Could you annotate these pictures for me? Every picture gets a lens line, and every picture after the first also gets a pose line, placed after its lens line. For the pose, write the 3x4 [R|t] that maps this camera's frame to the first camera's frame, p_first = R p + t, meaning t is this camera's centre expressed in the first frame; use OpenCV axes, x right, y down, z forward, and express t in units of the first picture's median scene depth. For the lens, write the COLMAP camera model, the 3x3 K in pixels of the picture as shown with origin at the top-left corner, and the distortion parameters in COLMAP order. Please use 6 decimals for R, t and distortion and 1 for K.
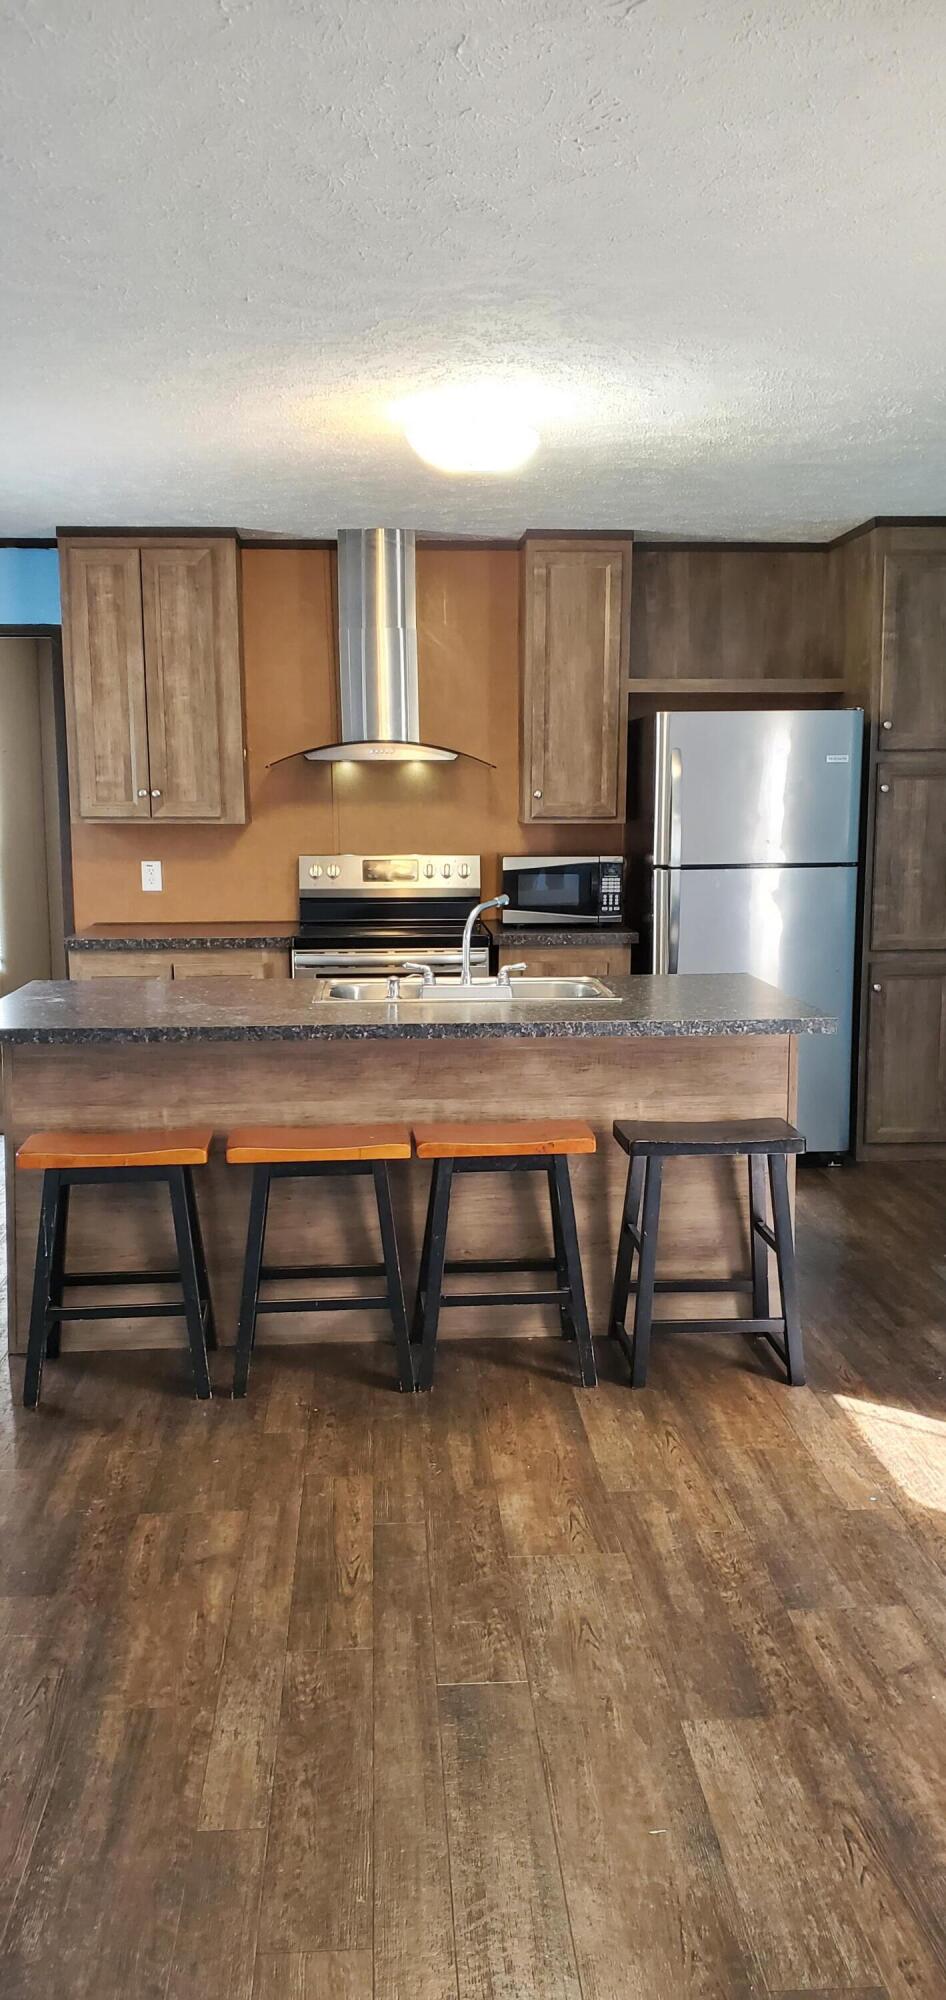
lens RADIAL K [[1598.7, 0, 473.8], [0, 1598.7, 997.6], [0, 0, 1]] dist [0.023513, -0.004215]
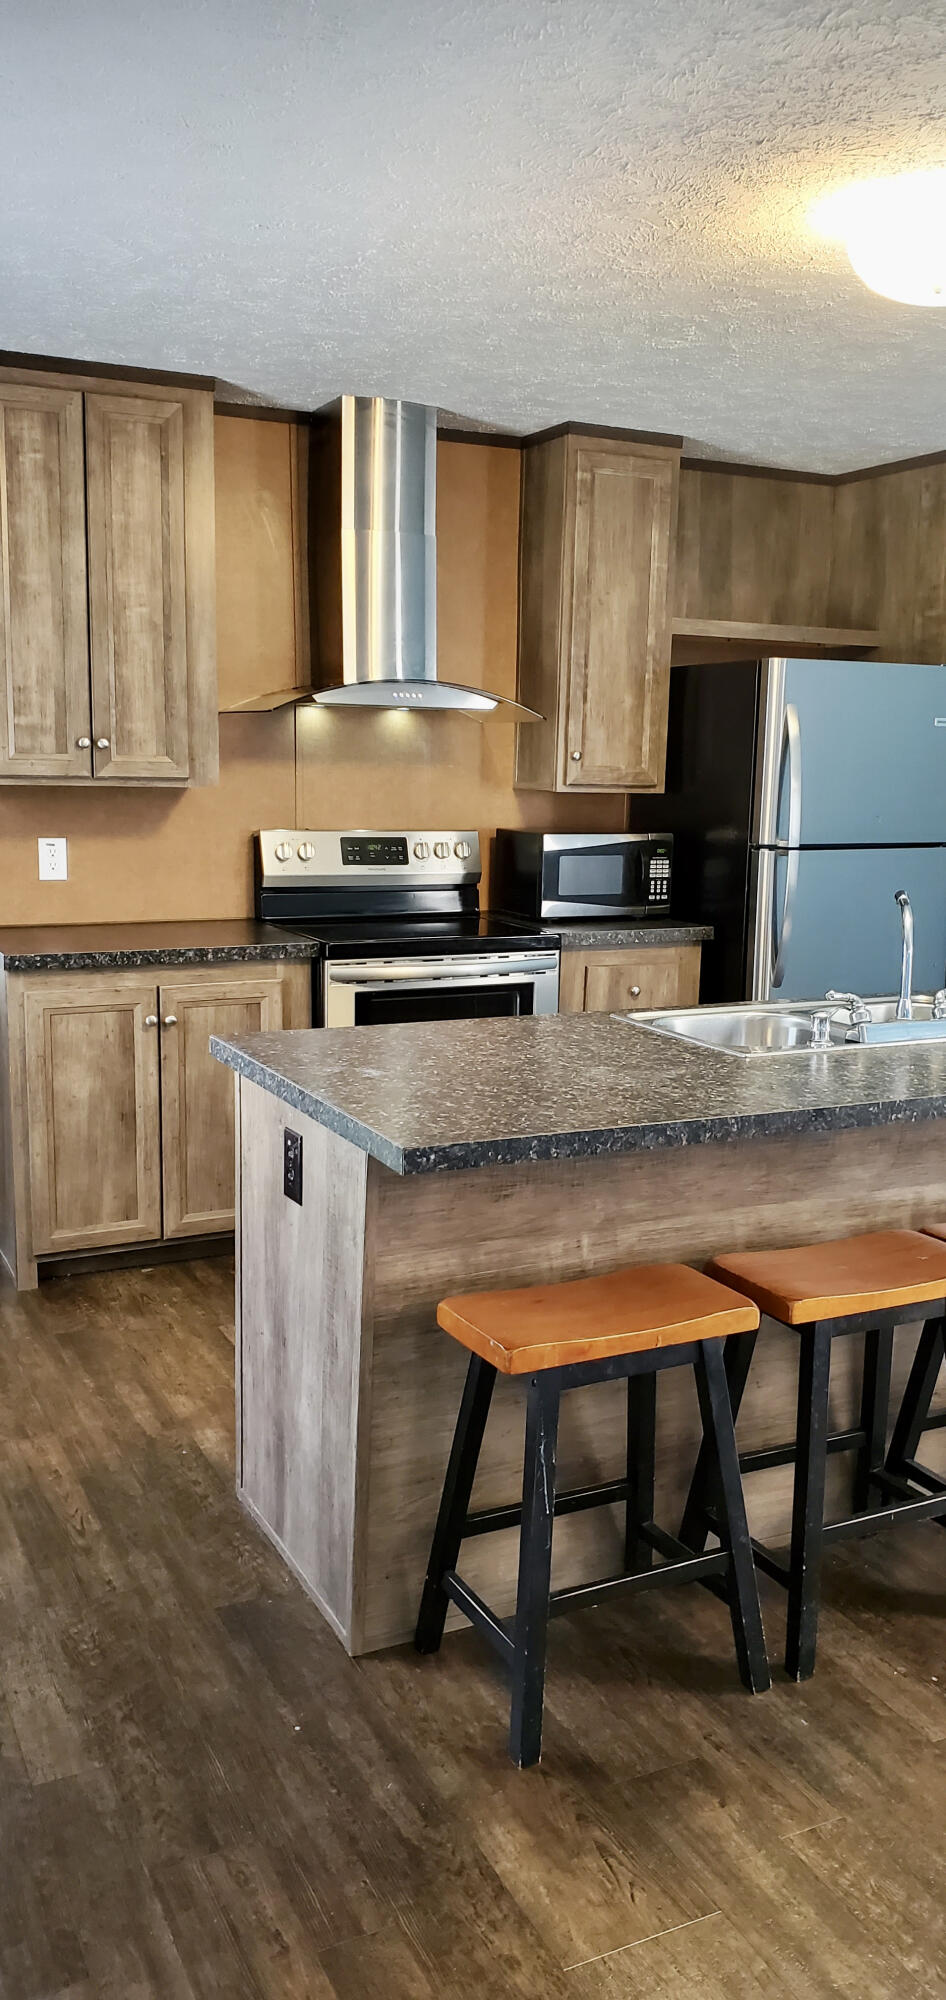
lens RADIAL K [[1598.7, 0, 517.7], [0, 1598.7, 994.4], [0, 0, 1]] dist [0.023513, -0.004215]
pose [[0.923189, -0.036700, 0.382591, -0.302958], [0.028720, 0.999235, 0.026552, -0.030059], [-0.383273, -0.013524, 0.923536, 0.271347]]
